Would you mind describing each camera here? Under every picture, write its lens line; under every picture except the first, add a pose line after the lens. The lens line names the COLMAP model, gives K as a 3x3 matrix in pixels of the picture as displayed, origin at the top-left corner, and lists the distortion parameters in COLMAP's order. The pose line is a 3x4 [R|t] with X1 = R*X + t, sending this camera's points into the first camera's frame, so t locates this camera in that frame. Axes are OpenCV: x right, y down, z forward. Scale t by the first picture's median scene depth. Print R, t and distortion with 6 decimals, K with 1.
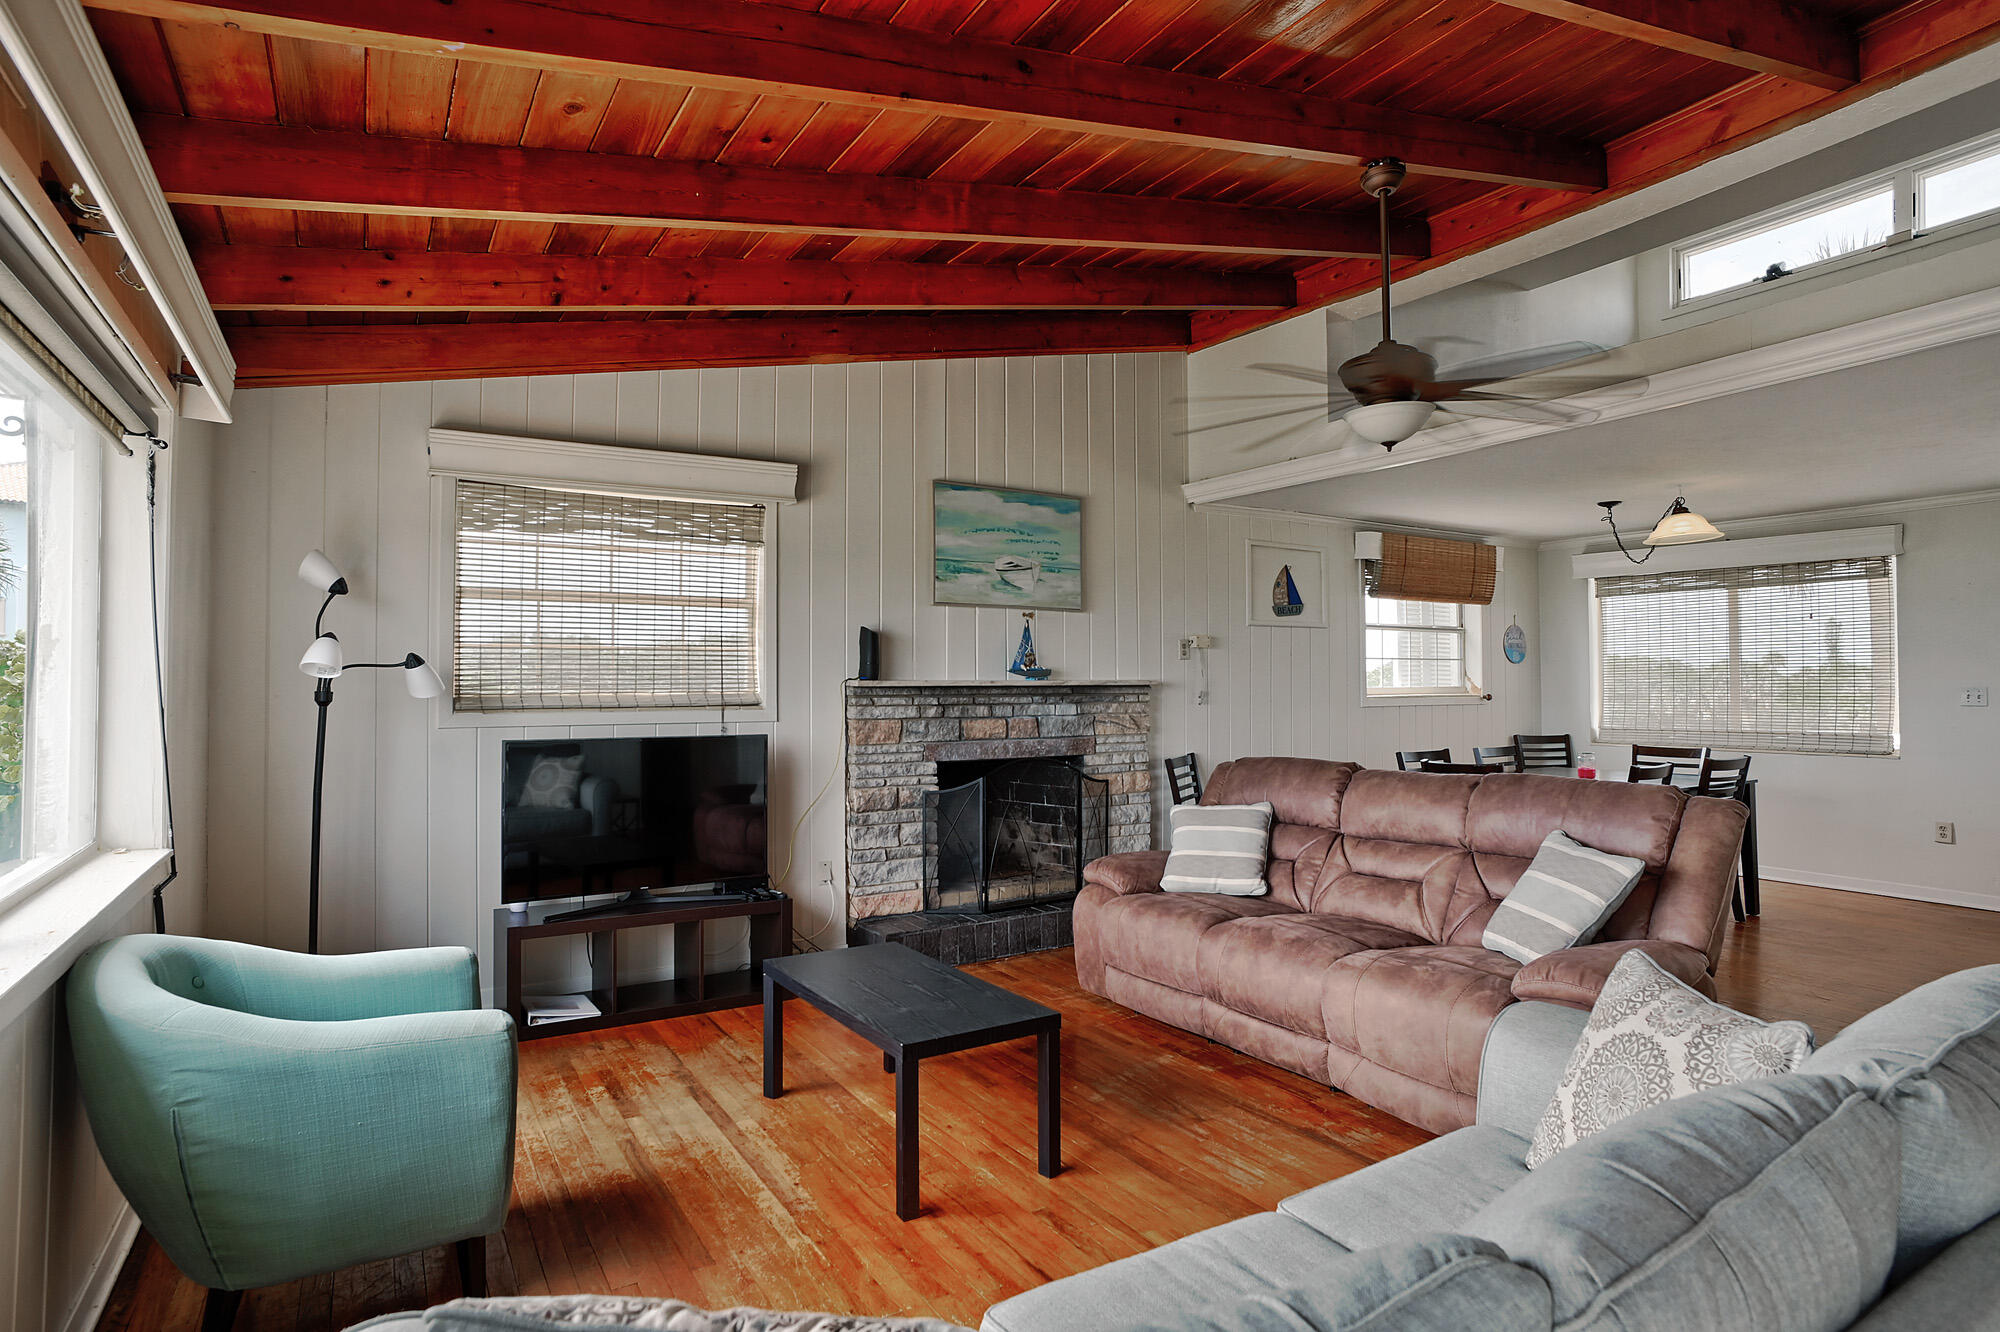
lens RADIAL K [[1081.5, 0, 1000.0], [0, 1081.5, 666.0], [0, 0, 1]] dist [-0.003101, -0.000214]
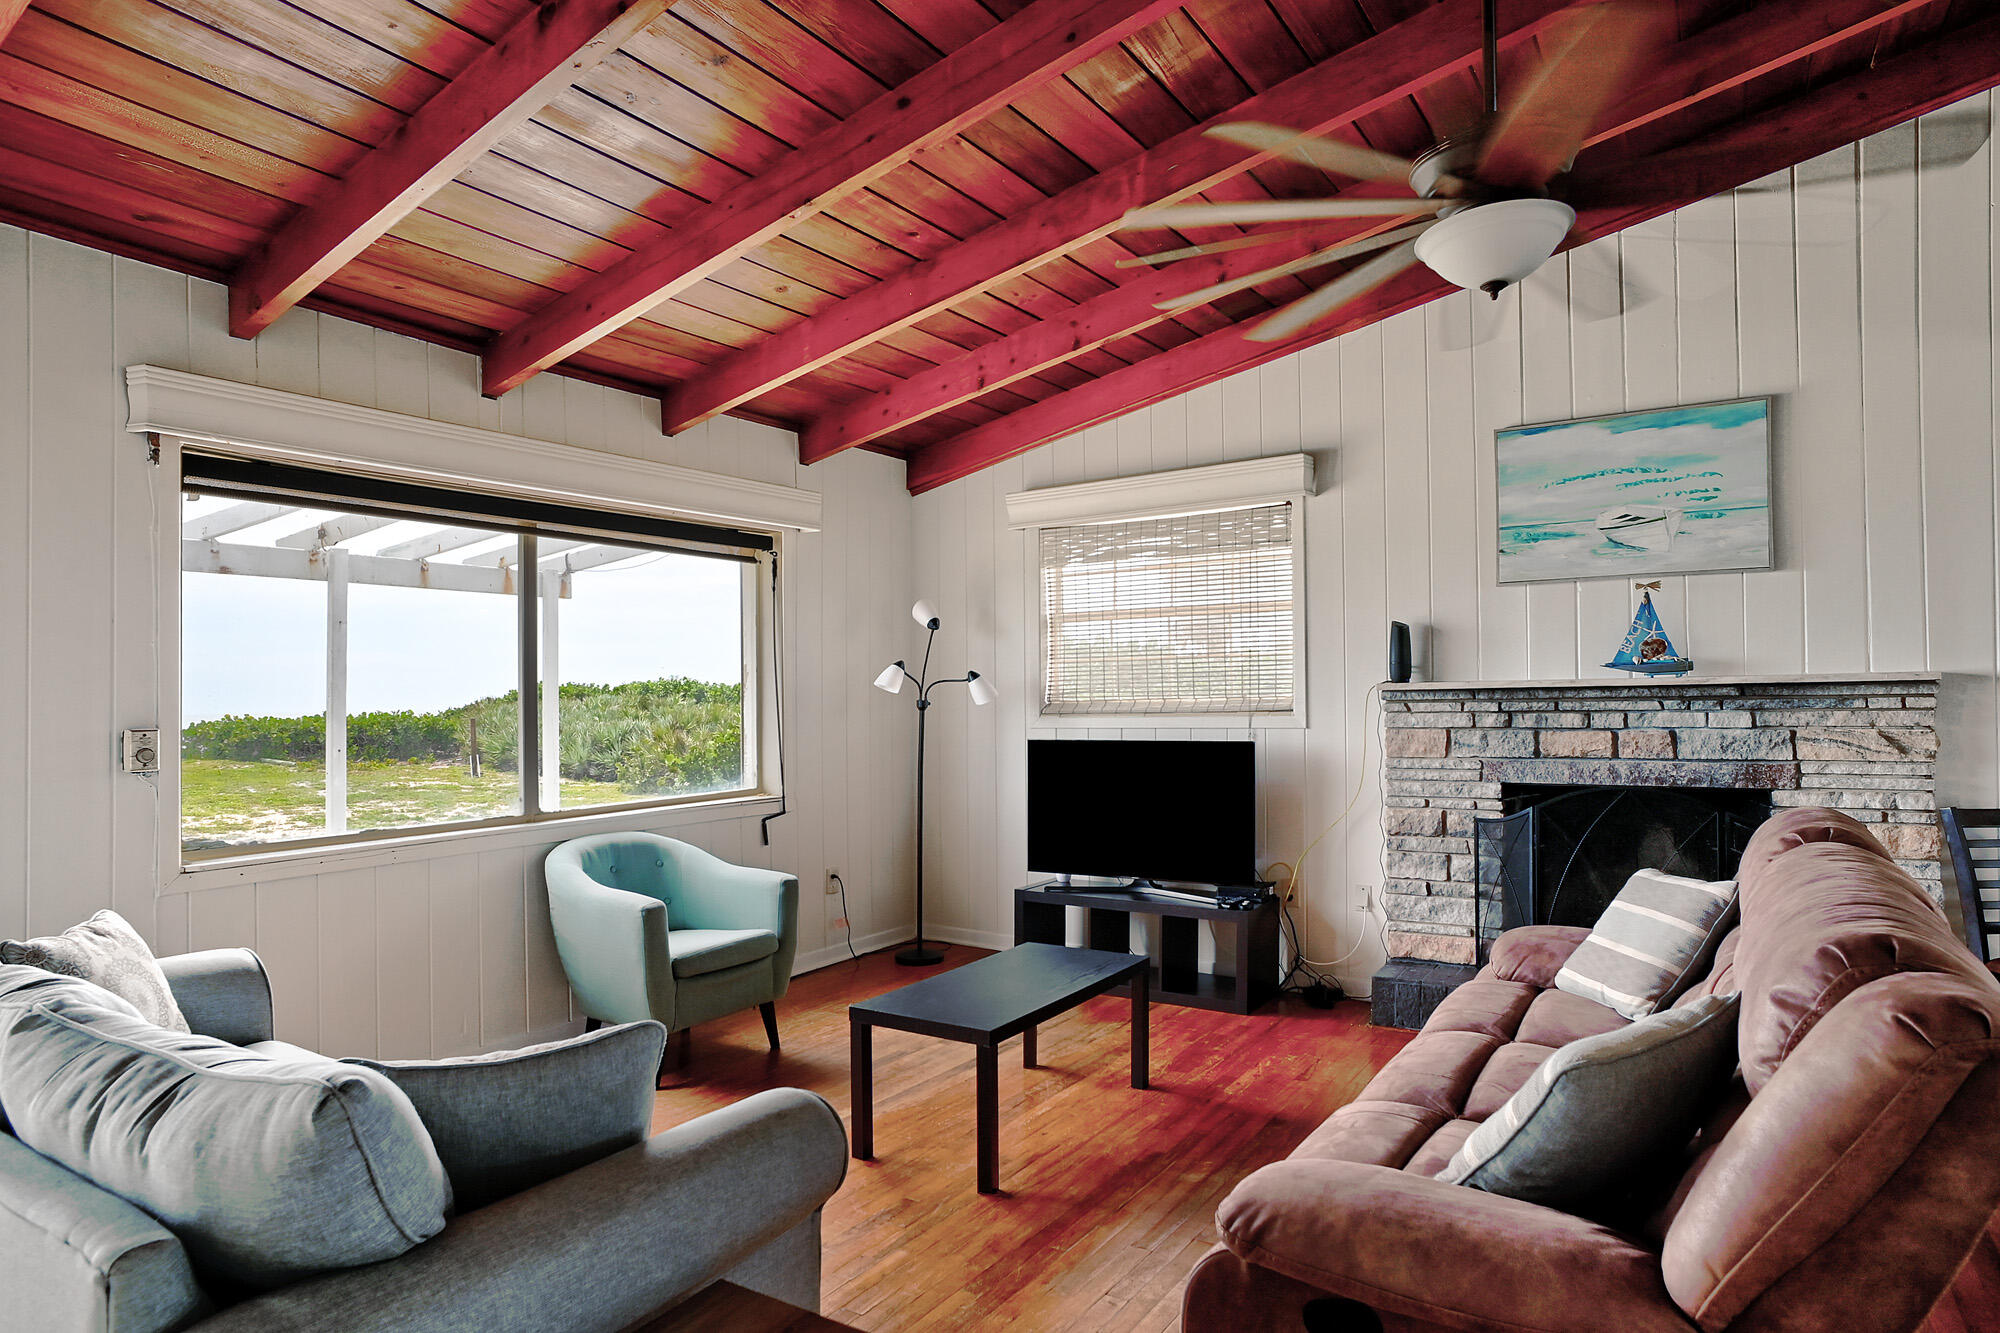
lens RADIAL K [[1135.8, 0, 1000.0], [0, 1135.8, 666.5], [0, 0, 1]] dist [-0.000301, 0.000695]
pose [[0.444177, -0.029043, -0.895468, 0.521935], [0.029778, 0.999401, -0.017643, 0.006586], [0.895444, -0.018829, 0.444776, 0.296846]]
